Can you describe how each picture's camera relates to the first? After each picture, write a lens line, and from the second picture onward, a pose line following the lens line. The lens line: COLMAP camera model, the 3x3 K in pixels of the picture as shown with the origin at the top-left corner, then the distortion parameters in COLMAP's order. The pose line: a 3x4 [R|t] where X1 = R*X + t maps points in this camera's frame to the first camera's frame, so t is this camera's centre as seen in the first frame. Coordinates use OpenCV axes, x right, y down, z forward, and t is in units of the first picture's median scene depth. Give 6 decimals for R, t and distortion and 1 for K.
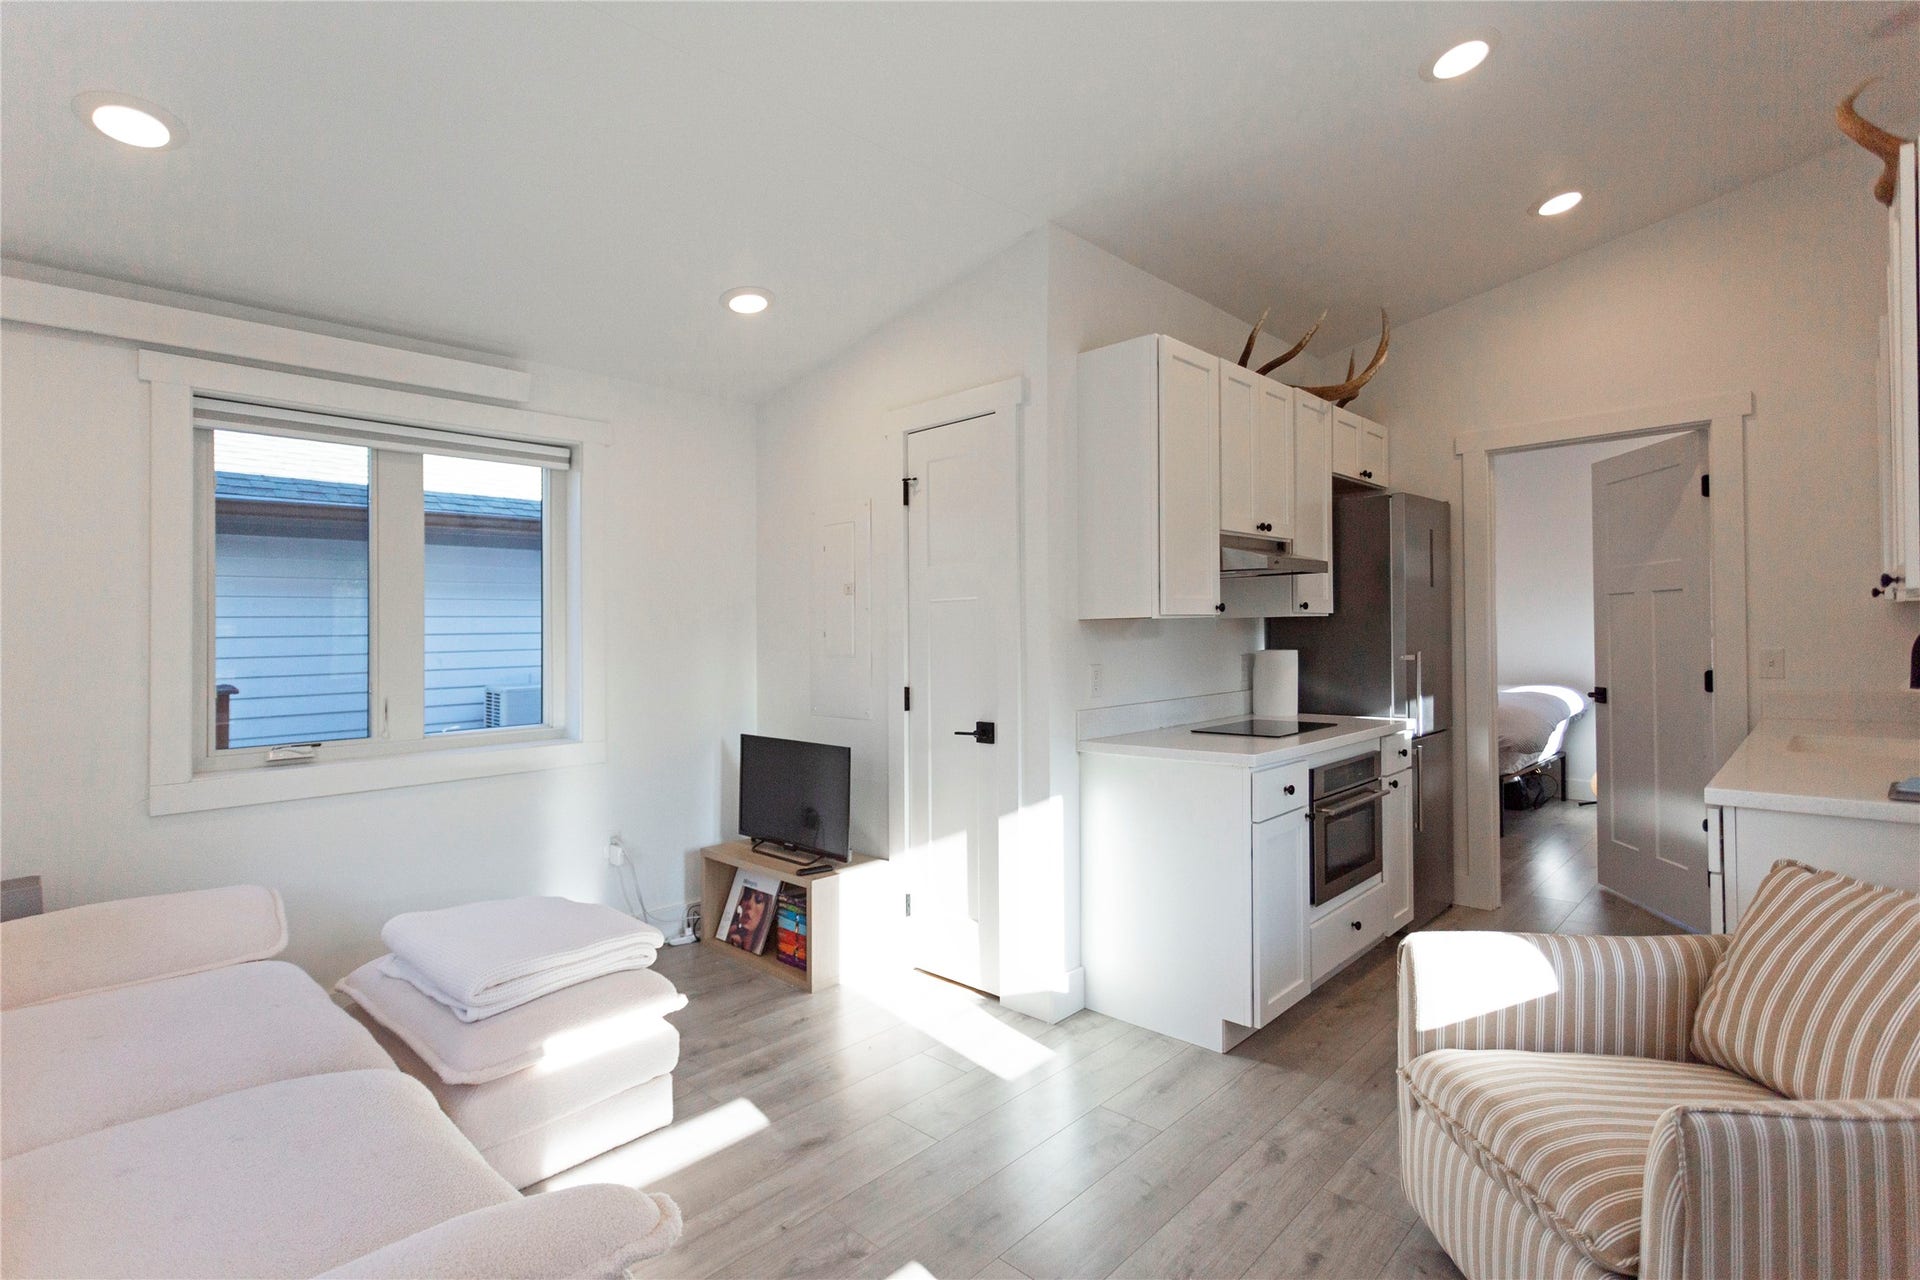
lens RADIAL K [[924.8, 0, 960.0], [0, 924.8, 640.0], [0, 0, 1]] dist [0.000833, 0.000021]
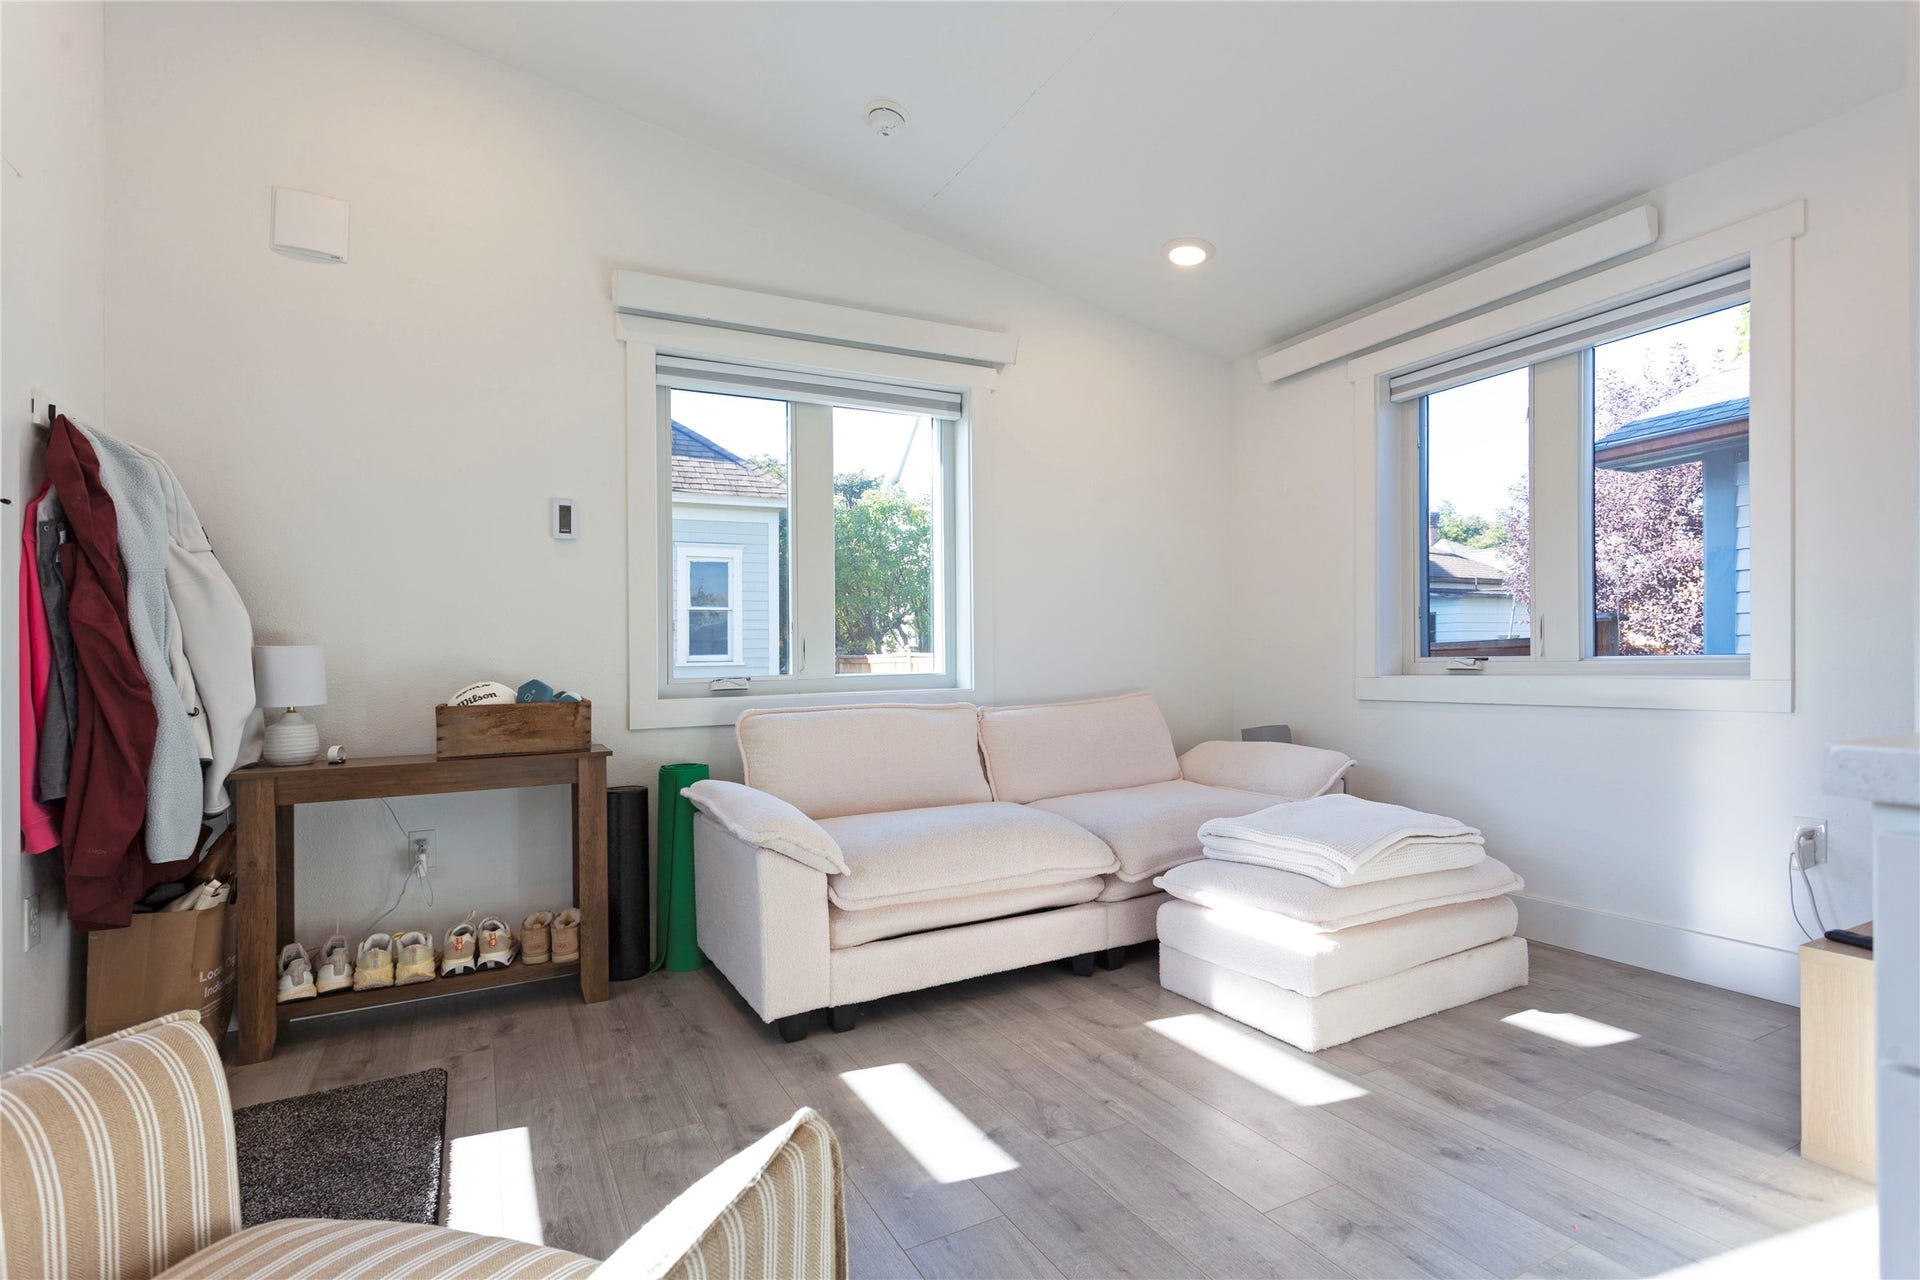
lens RADIAL K [[924.8, 0, 960.0], [0, 924.8, 640.0], [0, 0, 1]] dist [0.000833, 0.000021]
pose [[-0.319352, 0.009333, -0.947590, 0.567888], [0.019379, 0.999807, 0.003317, 0.081384], [0.947438, -0.017304, -0.319471, 0.812909]]
